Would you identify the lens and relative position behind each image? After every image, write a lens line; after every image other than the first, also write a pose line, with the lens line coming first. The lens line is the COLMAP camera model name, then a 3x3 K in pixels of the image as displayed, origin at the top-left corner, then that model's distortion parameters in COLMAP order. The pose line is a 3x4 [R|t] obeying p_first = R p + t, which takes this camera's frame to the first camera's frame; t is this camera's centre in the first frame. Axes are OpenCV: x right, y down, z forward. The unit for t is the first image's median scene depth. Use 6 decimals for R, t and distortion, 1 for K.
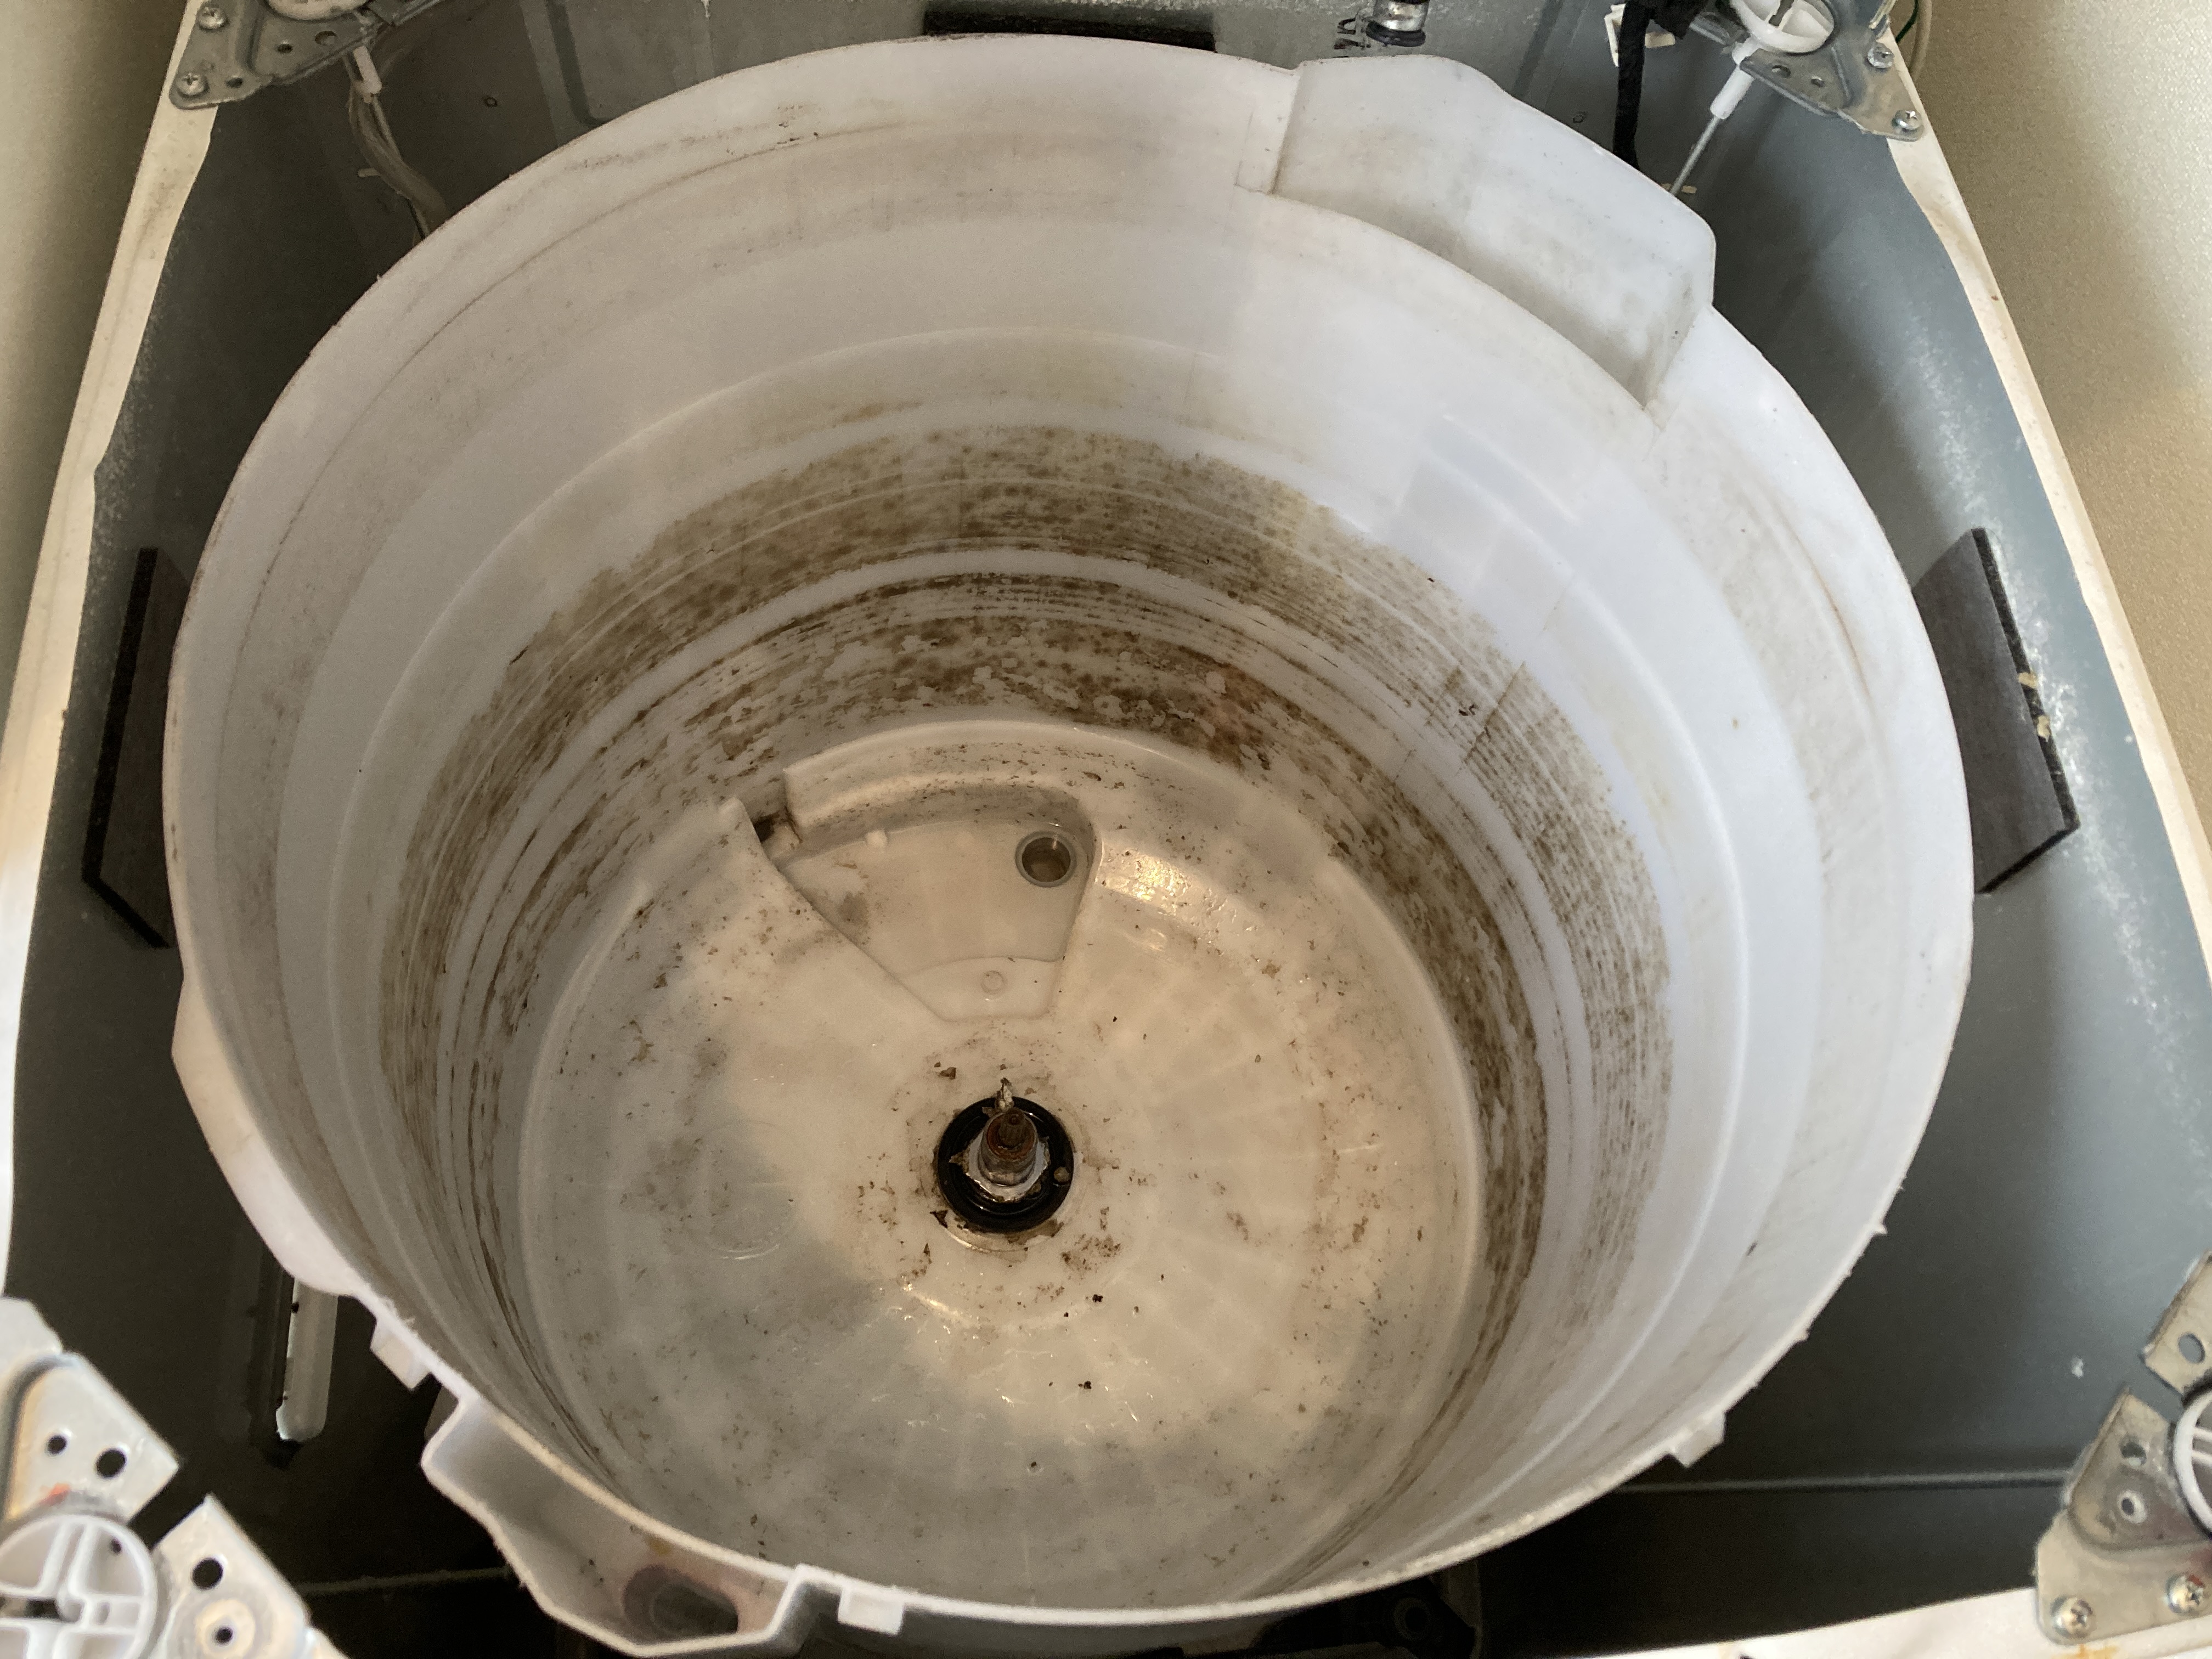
lens RADIAL K [[1803.5, 0, 1110.8], [0, 1803.5, 825.8], [0, 0, 1]] dist [0.096607, -0.080924]
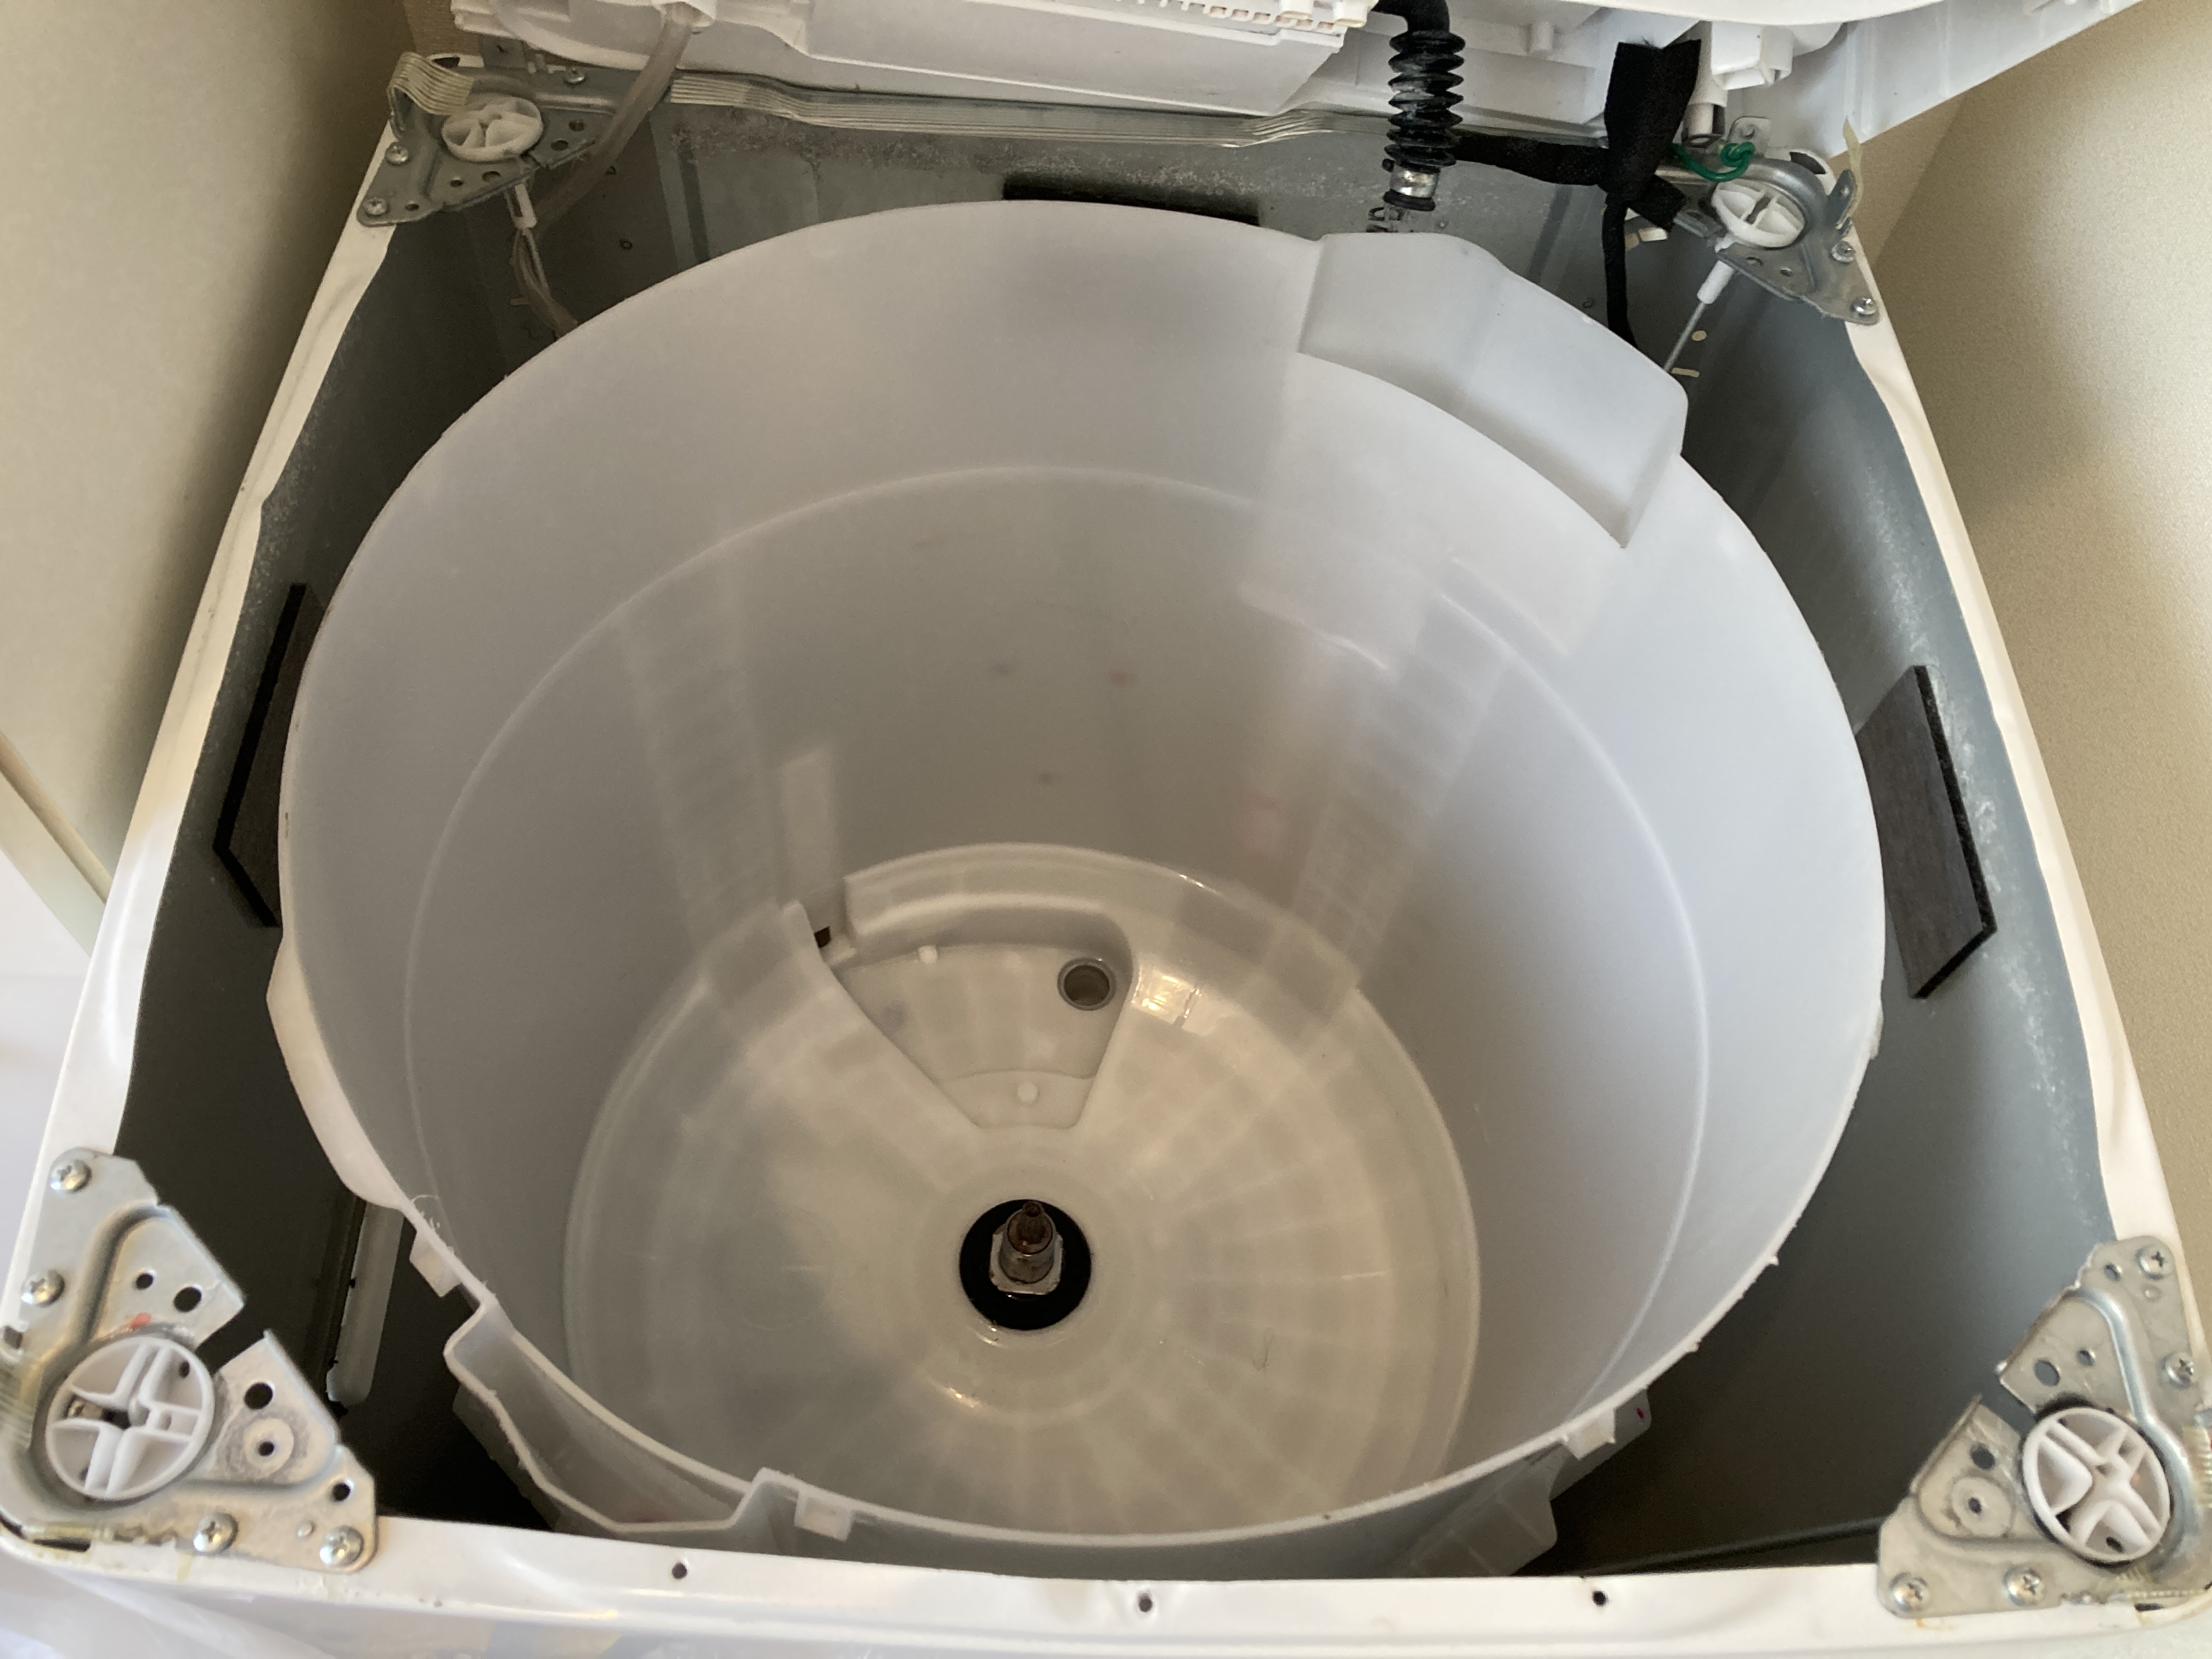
lens RADIAL K [[1807.3, 0, 1106.0], [0, 1807.3, 829.5], [0, 0, 1]] dist [0.080072, -0.000199]
pose [[0.996961, 0.058741, -0.051176, 0.050043], [-0.063804, 0.992562, -0.103677, 0.082224], [0.044706, 0.106628, 0.993293, -0.104529]]
